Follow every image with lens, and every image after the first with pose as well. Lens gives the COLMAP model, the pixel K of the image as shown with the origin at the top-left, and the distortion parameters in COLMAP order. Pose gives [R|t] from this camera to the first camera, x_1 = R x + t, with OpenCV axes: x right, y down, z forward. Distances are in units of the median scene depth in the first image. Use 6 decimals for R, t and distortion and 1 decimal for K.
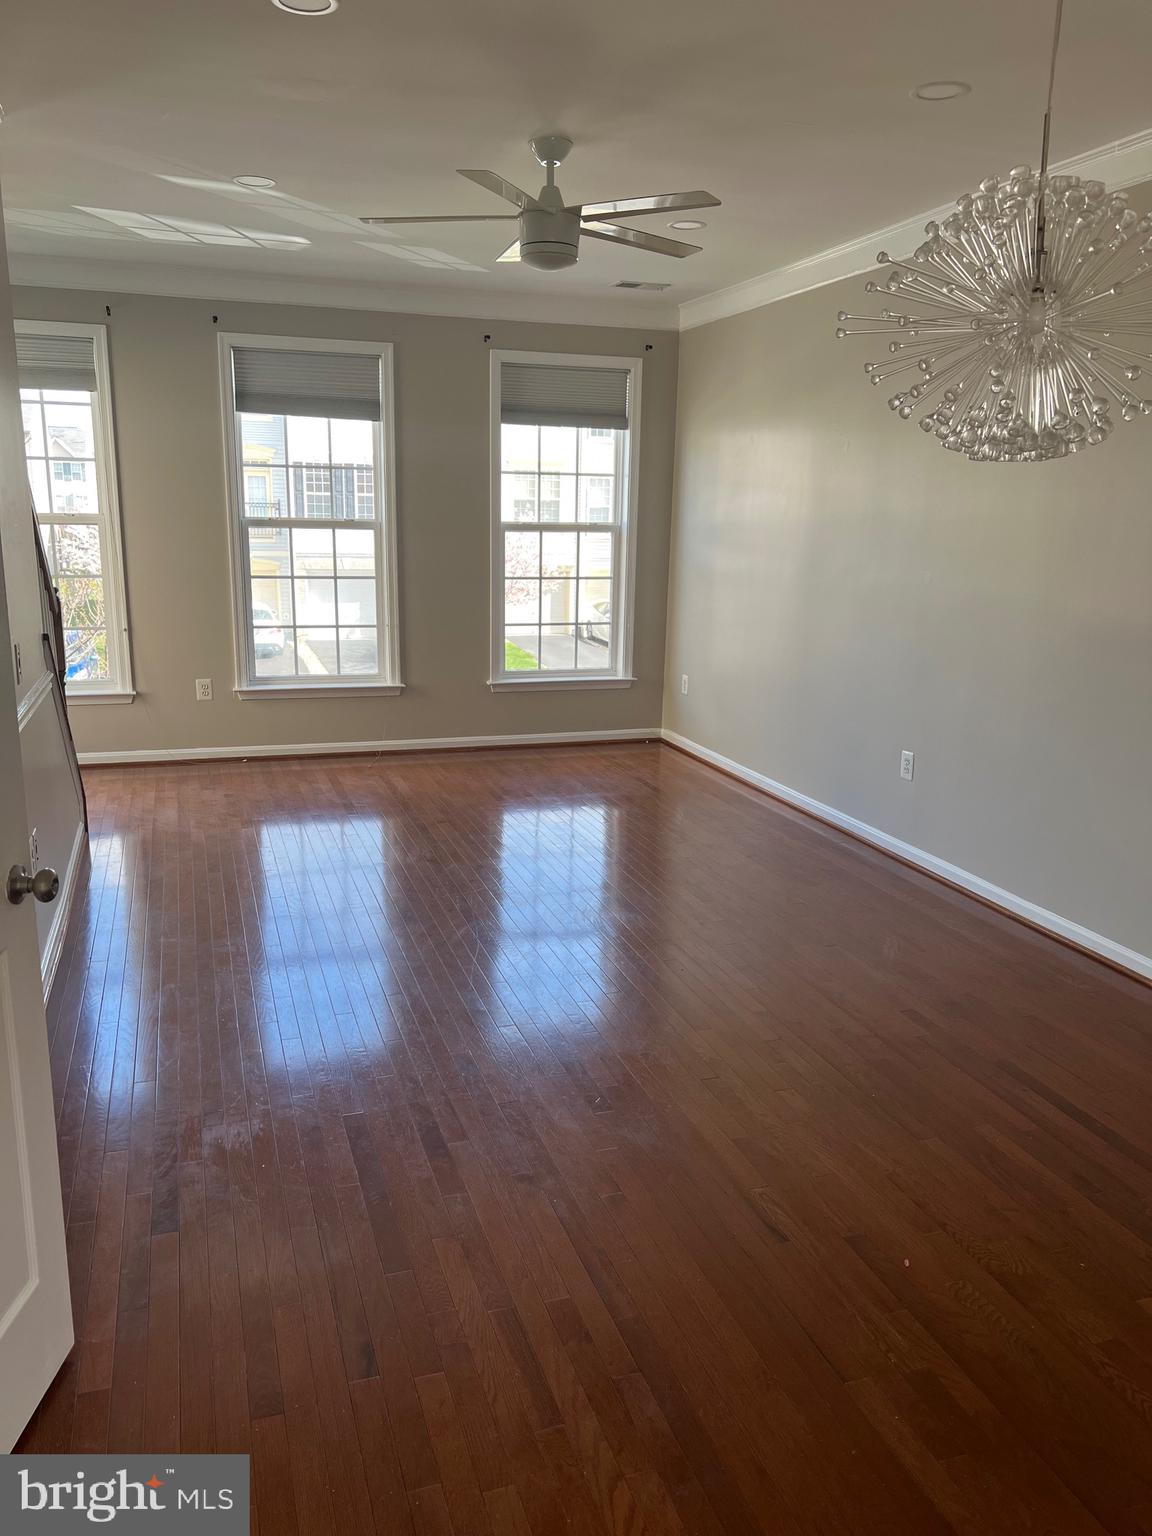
lens RADIAL K [[1154.9, 0, 579.6], [0, 1154.9, 771.2], [0, 0, 1]] dist [0.028829, -0.064958]
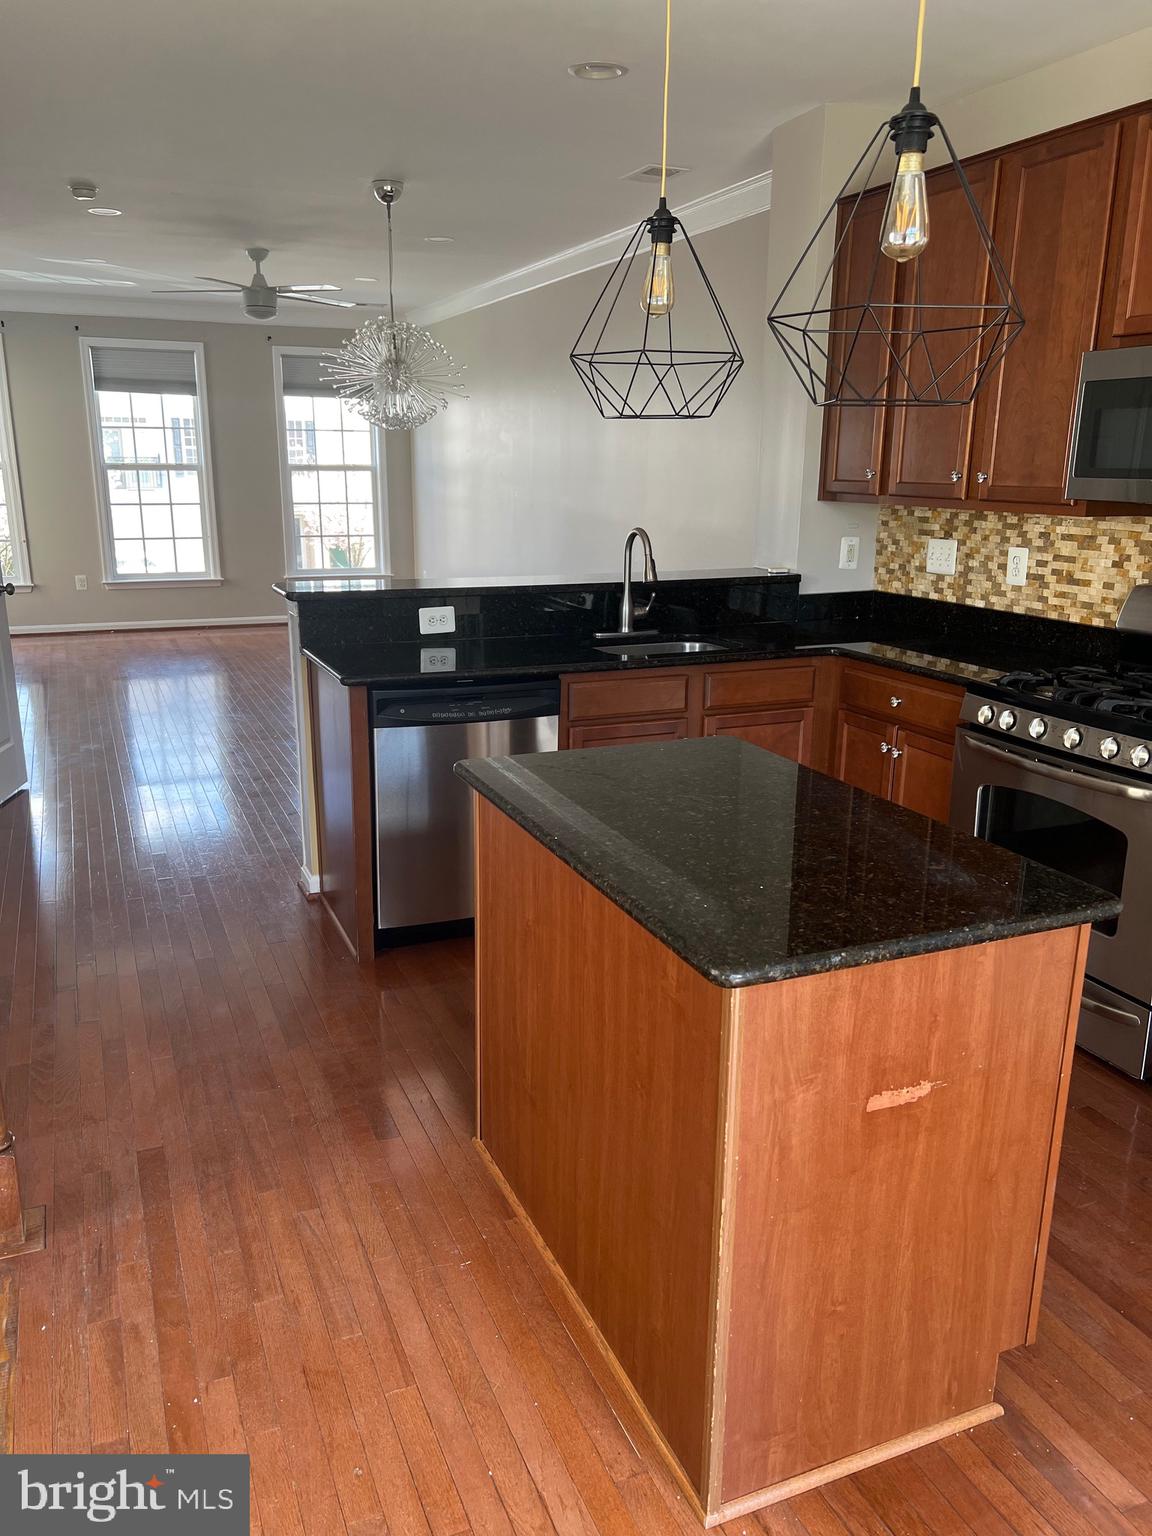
lens RADIAL K [[1158.0, 0, 562.6], [0, 1158.0, 764.8], [0, 0, 1]] dist [0.020266, -0.014244]
pose [[0.997125, -0.031307, 0.069001, 0.170145], [0.028909, 0.998952, 0.035474, 0.123304], [-0.070039, -0.033377, 0.996986, -0.503733]]
